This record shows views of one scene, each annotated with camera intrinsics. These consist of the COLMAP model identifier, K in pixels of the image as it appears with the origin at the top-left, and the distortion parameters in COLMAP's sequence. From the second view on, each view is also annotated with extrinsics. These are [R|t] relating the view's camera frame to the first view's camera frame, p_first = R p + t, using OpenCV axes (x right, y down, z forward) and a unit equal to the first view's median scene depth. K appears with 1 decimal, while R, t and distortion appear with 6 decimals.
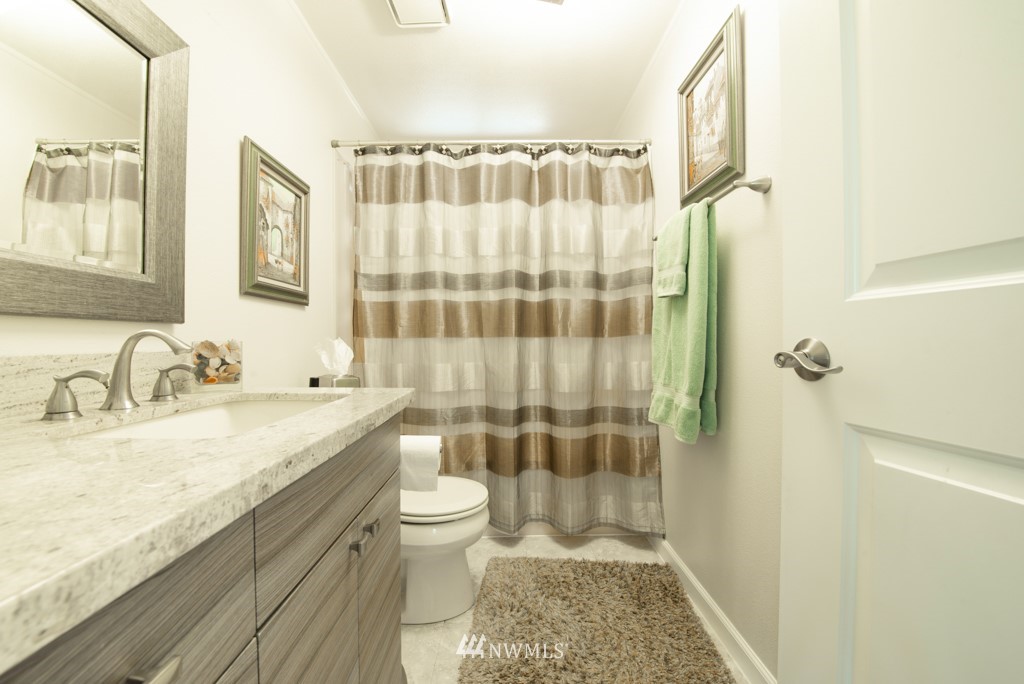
lens RADIAL K [[403.3, 0, 508.1], [0, 403.3, 343.6], [0, 0, 1]] dist [-0.008912, -0.005841]
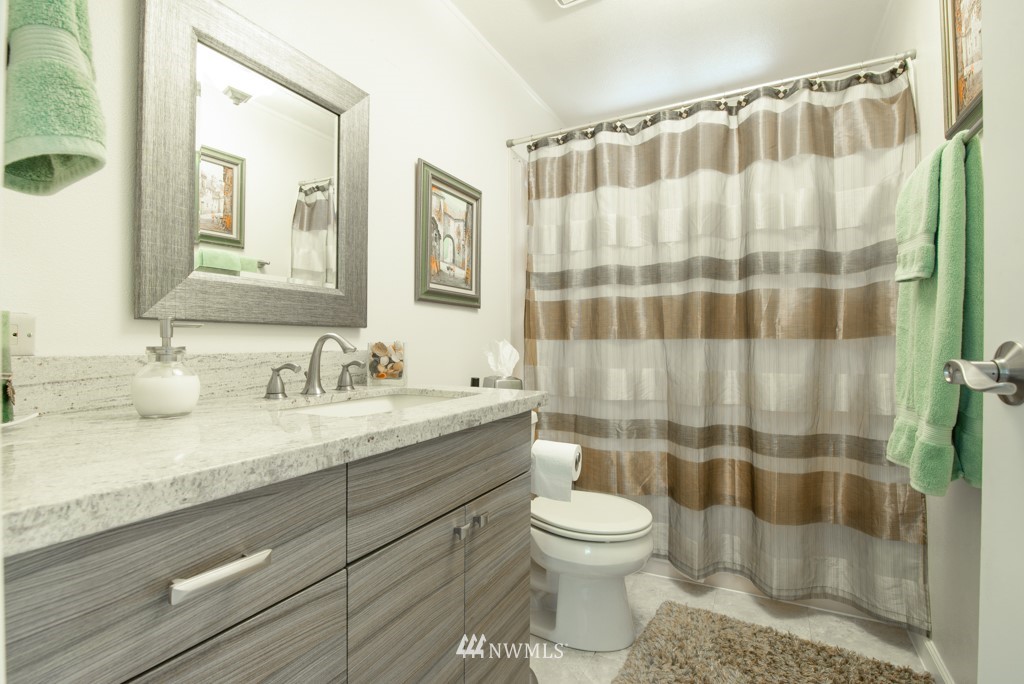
lens RADIAL K [[472.4, 0, 508.8], [0, 472.4, 343.4], [0, 0, 1]] dist [-0.005501, -0.001712]
pose [[0.882590, 0.004194, -0.470124, 0.122774], [-0.006946, 0.999967, -0.004118, -0.000111], [0.470092, 0.006900, 0.882591, -0.026258]]
